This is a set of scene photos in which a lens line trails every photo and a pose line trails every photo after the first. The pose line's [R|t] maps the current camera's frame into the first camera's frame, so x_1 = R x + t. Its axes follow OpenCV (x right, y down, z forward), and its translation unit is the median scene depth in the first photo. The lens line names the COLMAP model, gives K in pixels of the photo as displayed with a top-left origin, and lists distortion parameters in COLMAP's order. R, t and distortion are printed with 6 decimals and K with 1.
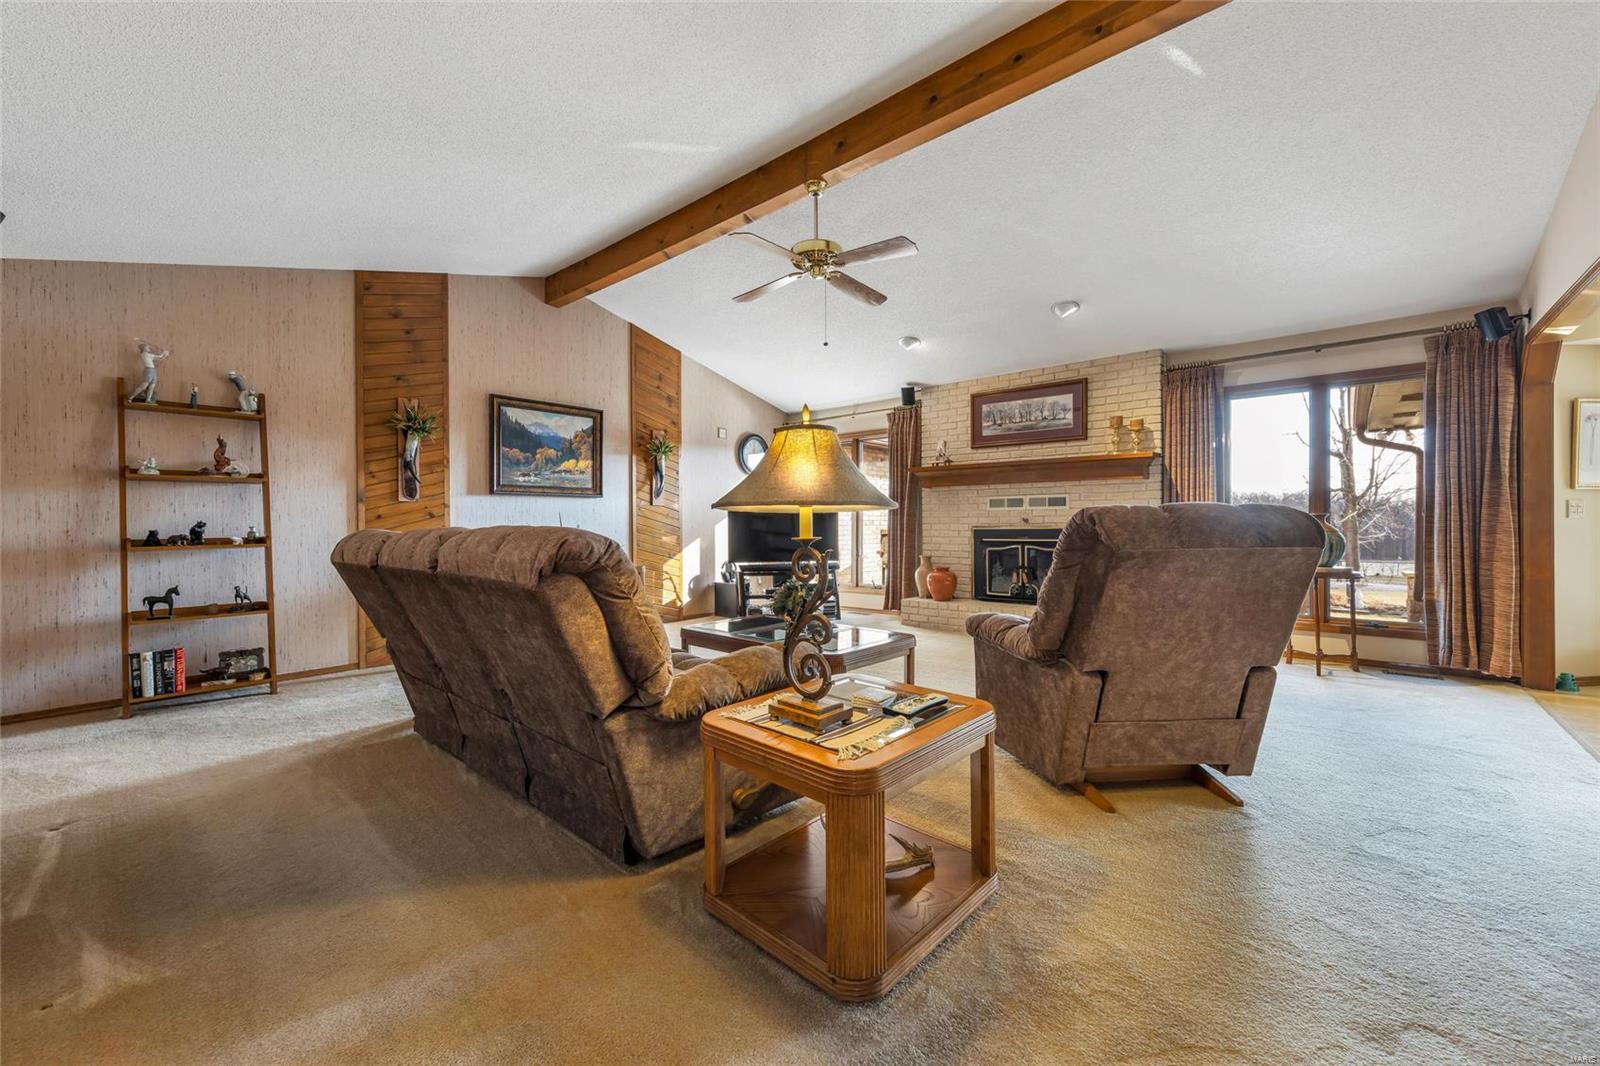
lens RADIAL K [[620.0, 0, 799.1], [0, 620.0, 529.6], [0, 0, 1]] dist [0.000046, 0.000054]
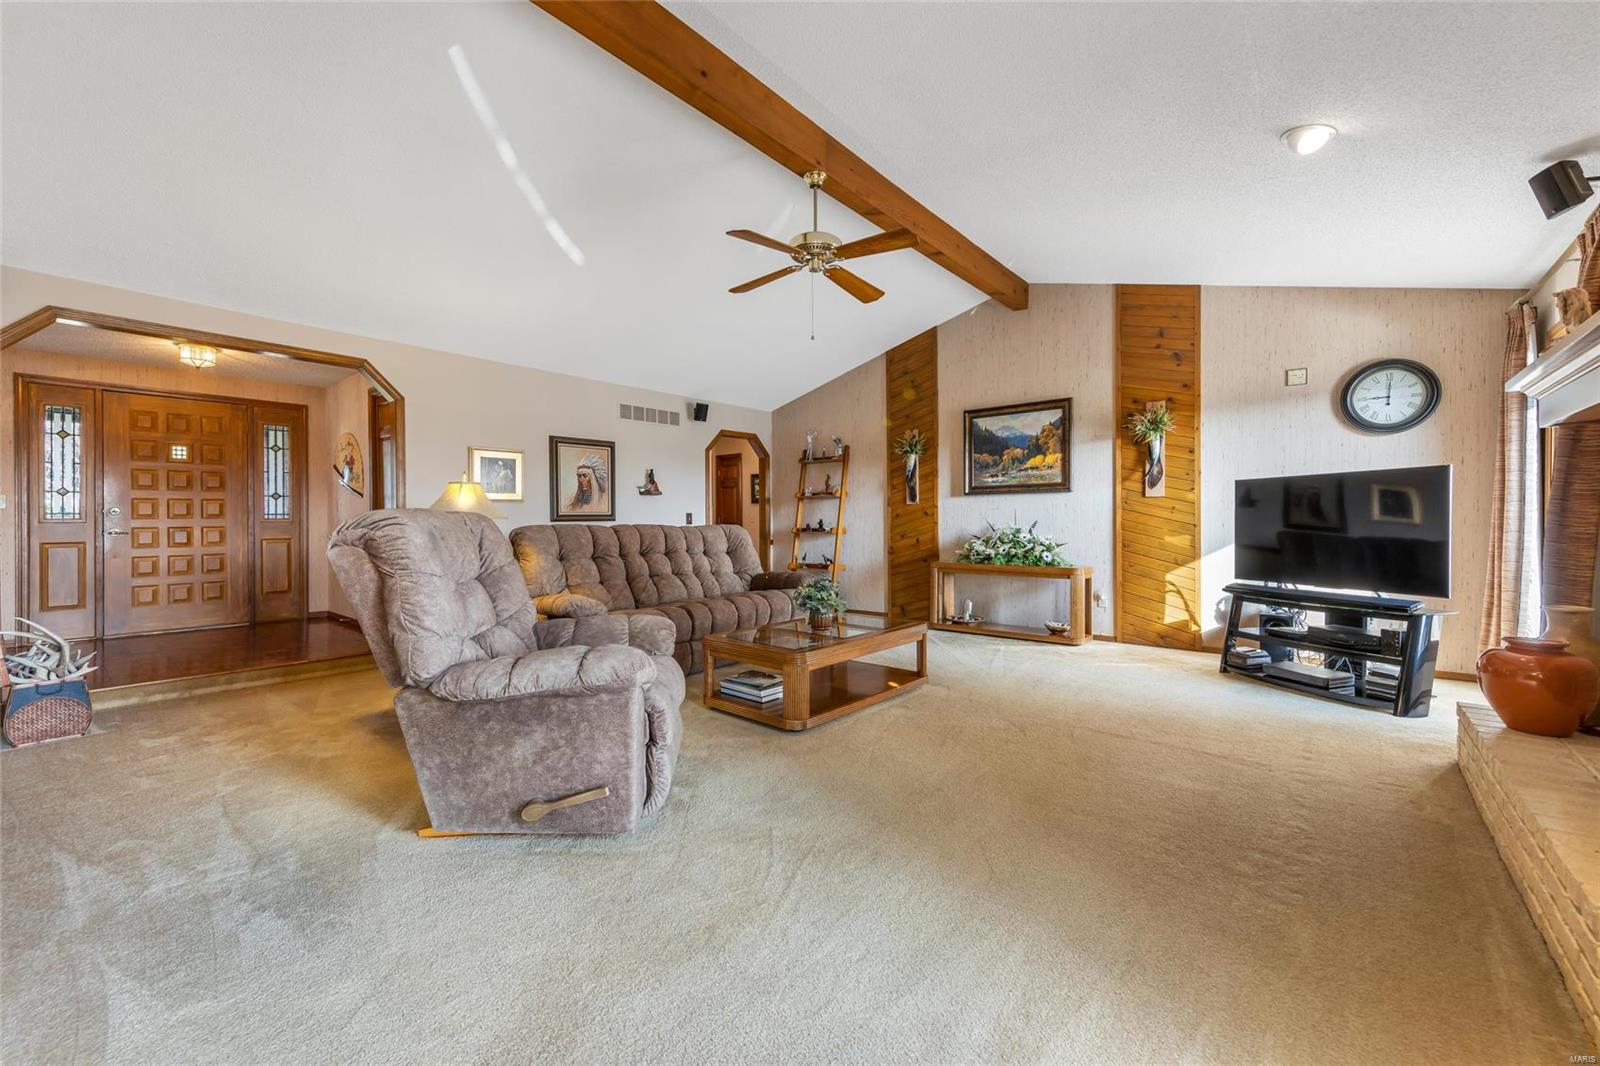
lens RADIAL K [[620.0, 0, 799.6], [0, 620.0, 525.3], [0, 0, 1]] dist [0.000046, 0.000054]
pose [[0.030195, 0.011552, -0.999477, 0.620234], [-0.003774, 0.999927, 0.011443, -0.011491], [0.999537, 0.003427, 0.030236, 0.592774]]
